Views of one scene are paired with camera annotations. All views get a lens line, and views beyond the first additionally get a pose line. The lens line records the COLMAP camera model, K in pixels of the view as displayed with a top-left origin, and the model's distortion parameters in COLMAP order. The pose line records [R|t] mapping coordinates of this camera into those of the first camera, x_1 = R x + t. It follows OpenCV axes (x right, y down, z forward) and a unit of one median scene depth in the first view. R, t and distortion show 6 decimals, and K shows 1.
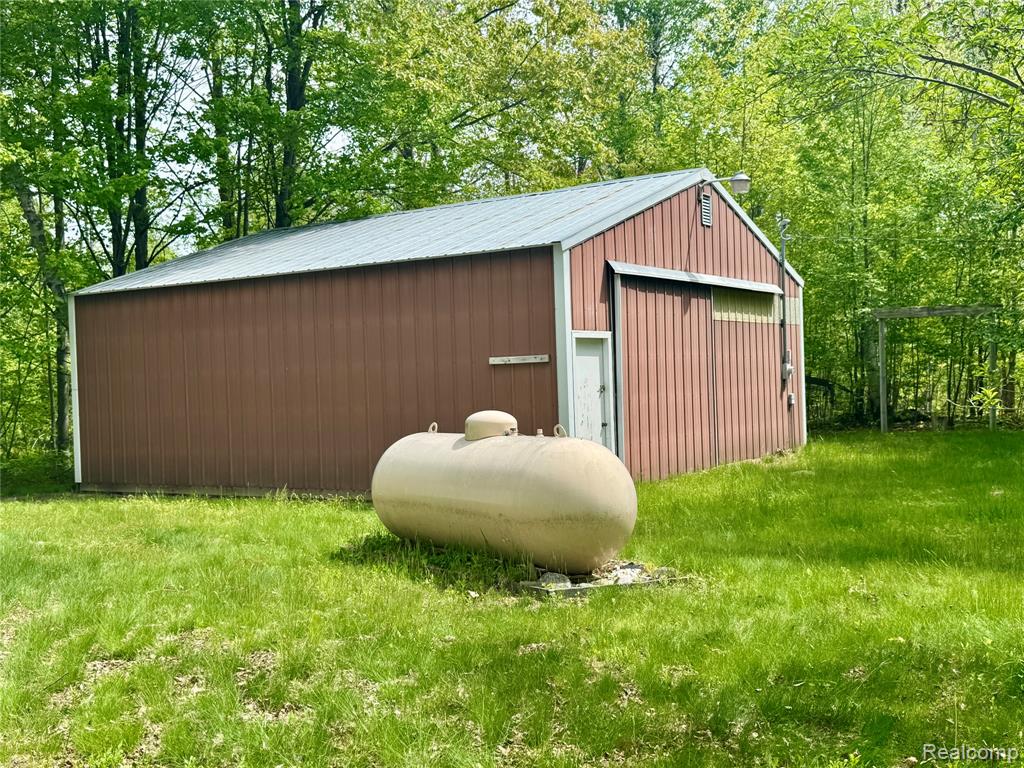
lens RADIAL K [[1138.4, 0, 512.3], [0, 1138.4, 382.8], [0, 0, 1]] dist [-0.016437, 0.000000]
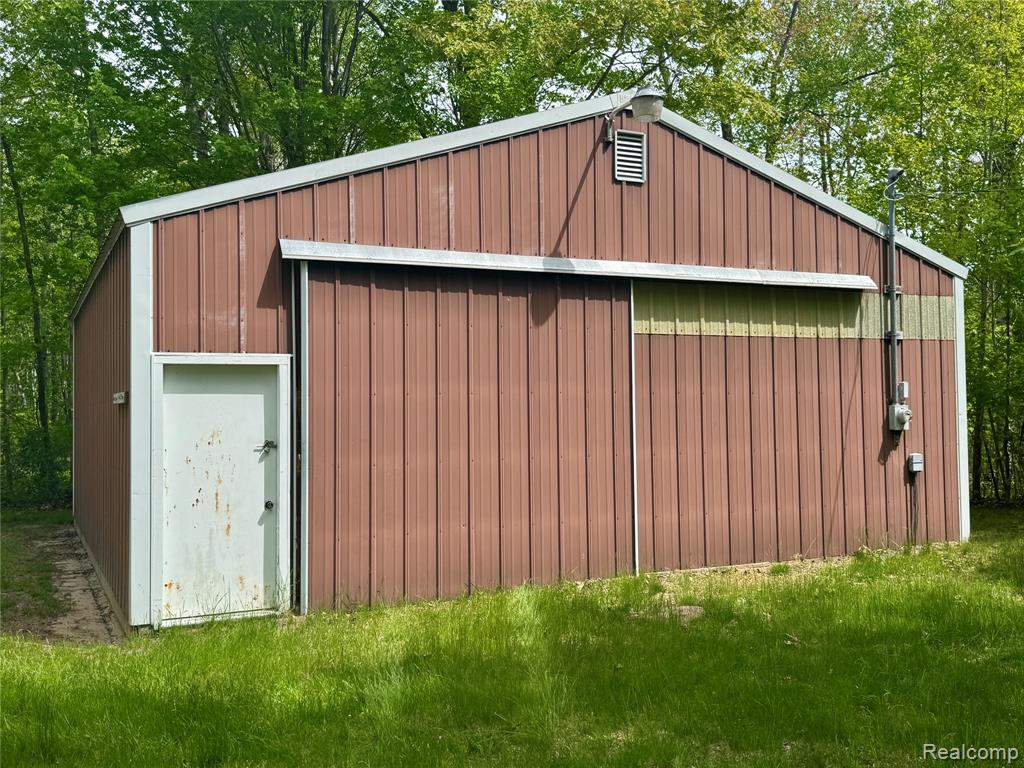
lens RADIAL K [[1006.8, 0, 511.6], [0, 1006.8, 386.1], [0, 0, 1]] dist [0.061954, 0.000000]
pose [[0.852541, -0.019131, -0.522310, 0.403294], [-0.003602, 0.999091, -0.042475, -0.003730], [0.522648, 0.038093, 0.851697, 0.503401]]
